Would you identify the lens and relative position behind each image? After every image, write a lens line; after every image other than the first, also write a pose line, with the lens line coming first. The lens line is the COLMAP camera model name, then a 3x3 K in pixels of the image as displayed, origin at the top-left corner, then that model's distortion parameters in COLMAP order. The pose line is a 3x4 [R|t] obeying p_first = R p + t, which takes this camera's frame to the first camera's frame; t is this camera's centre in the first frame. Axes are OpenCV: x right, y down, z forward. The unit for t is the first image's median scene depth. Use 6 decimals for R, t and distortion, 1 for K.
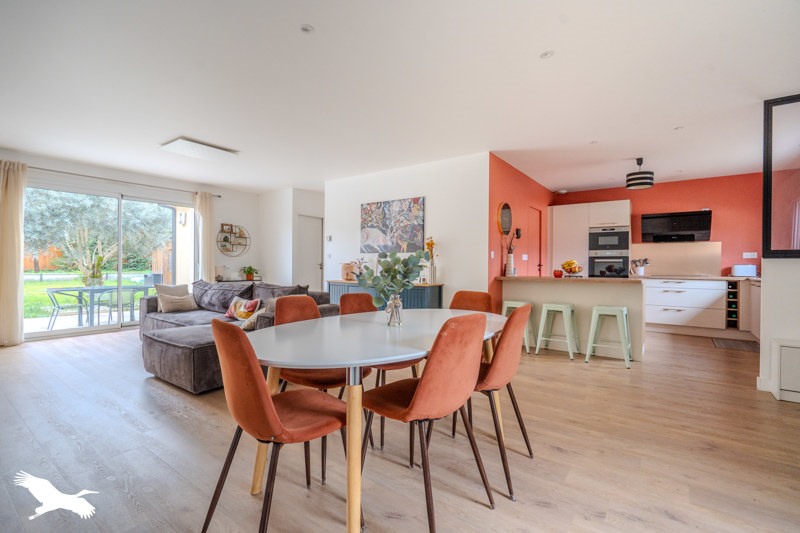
lens RADIAL K [[372.2, 0, 394.1], [0, 372.2, 263.2], [0, 0, 1]] dist [0.002111, 0.000462]
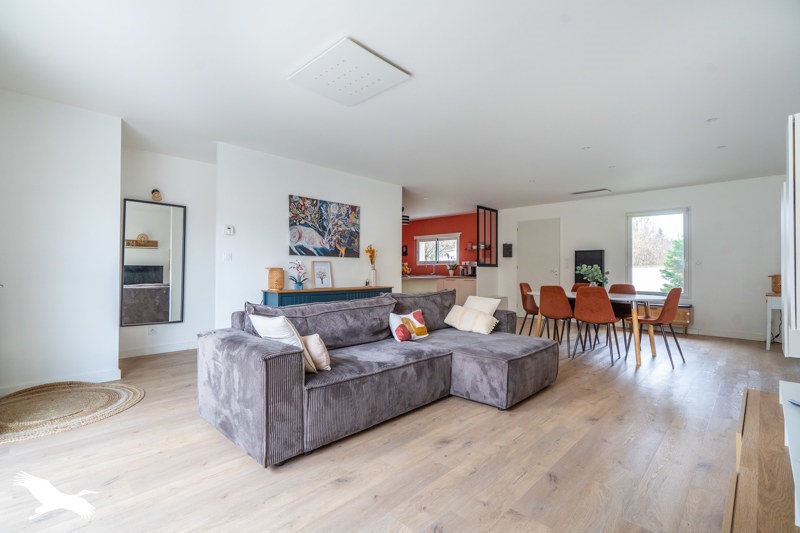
lens RADIAL K [[372.2, 0, 394.1], [0, 372.2, 263.2], [0, 0, 1]] dist [0.002111, 0.000462]
pose [[0.119597, 0.015026, 0.992709, -0.906510], [-0.002361, 0.999887, -0.014850, 0.001815], [-0.992820, -0.000567, 0.119619, 0.709831]]
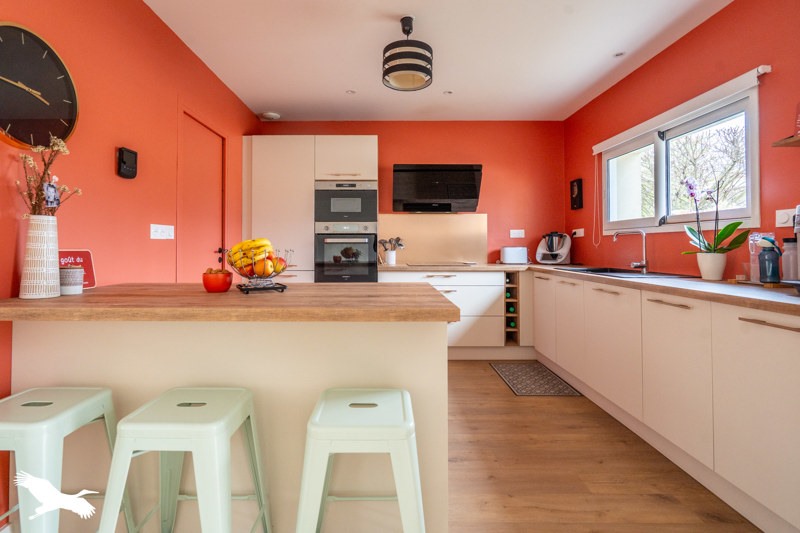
lens RADIAL K [[372.2, 0, 394.1], [0, 372.2, 263.2], [0, 0, 1]] dist [0.002111, 0.000462]
pose [[0.786722, -0.035609, 0.616279, 0.304919], [0.003691, 0.998588, 0.052988, -0.002818], [-0.617296, -0.039412, 0.785743, 0.550288]]
